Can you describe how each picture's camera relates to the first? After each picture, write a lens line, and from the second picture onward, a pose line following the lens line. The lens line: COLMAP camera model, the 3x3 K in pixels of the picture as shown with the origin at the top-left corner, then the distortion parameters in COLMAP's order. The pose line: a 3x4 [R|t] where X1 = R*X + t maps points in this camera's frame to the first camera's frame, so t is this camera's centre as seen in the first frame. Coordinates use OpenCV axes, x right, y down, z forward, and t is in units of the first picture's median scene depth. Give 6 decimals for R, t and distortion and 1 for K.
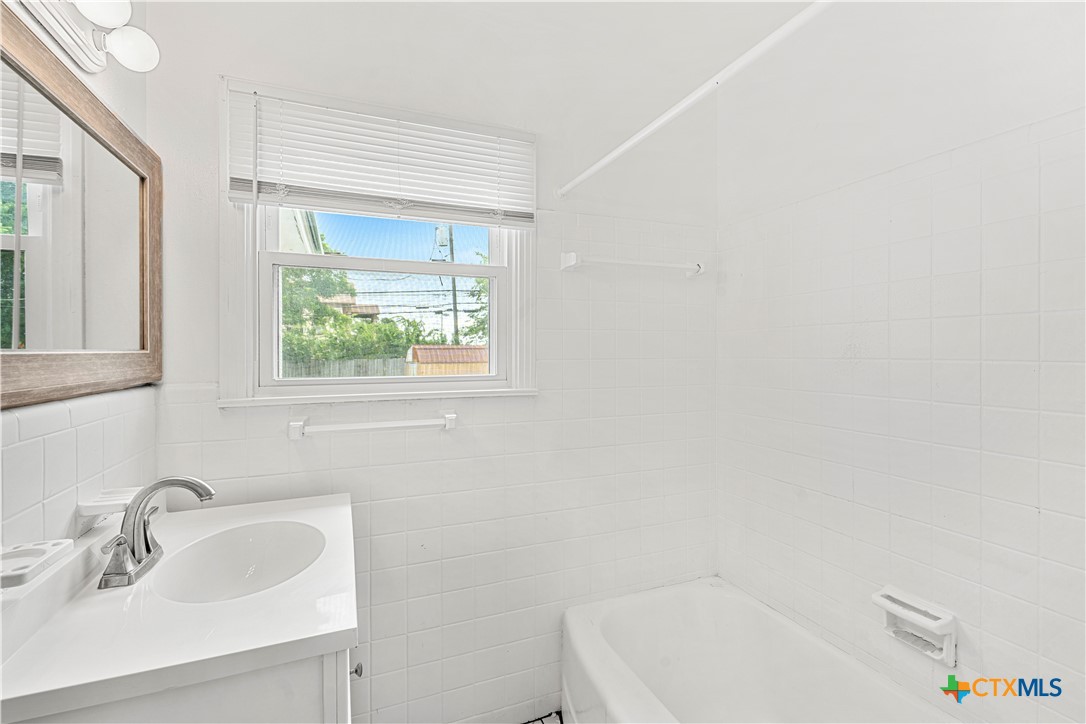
lens RADIAL K [[487.9, 0, 545.1], [0, 487.9, 354.4], [0, 0, 1]] dist [0.002747, -0.001431]
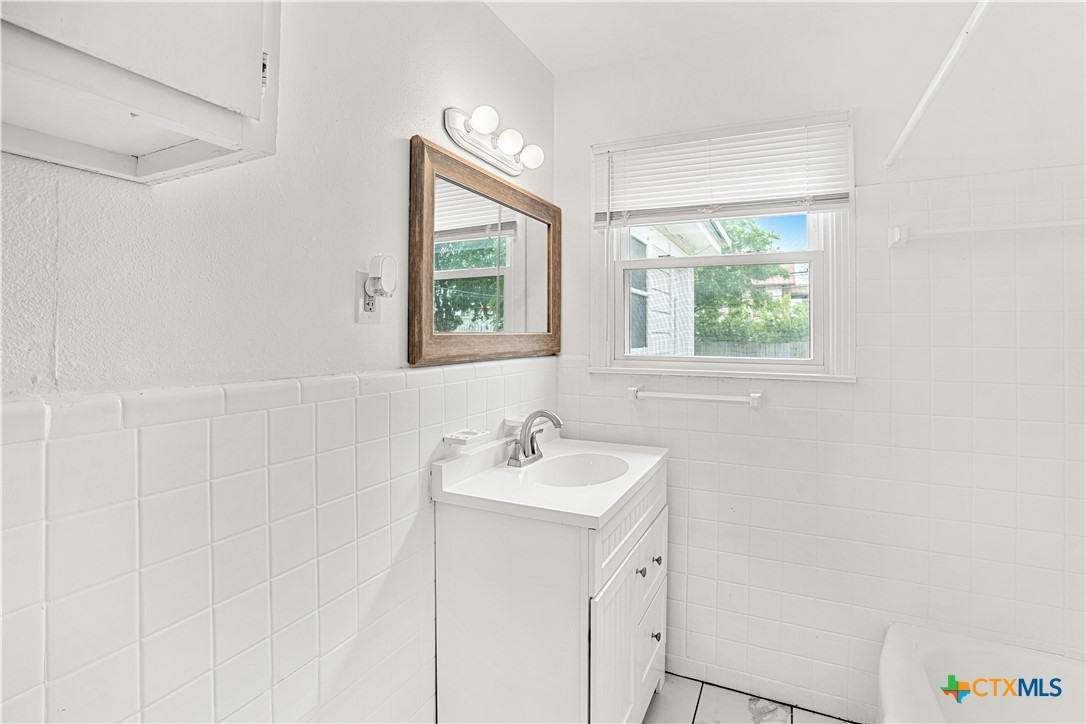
lens RADIAL K [[511.0, 0, 570.2], [0, 511.0, 332.3], [0, 0, 1]] dist [-0.059969, 0.021750]
pose [[0.693004, 0.007741, -0.720892, 0.399142], [-0.013793, 0.999902, -0.002522, -0.006019], [0.720801, 0.011691, 0.693043, -0.093459]]
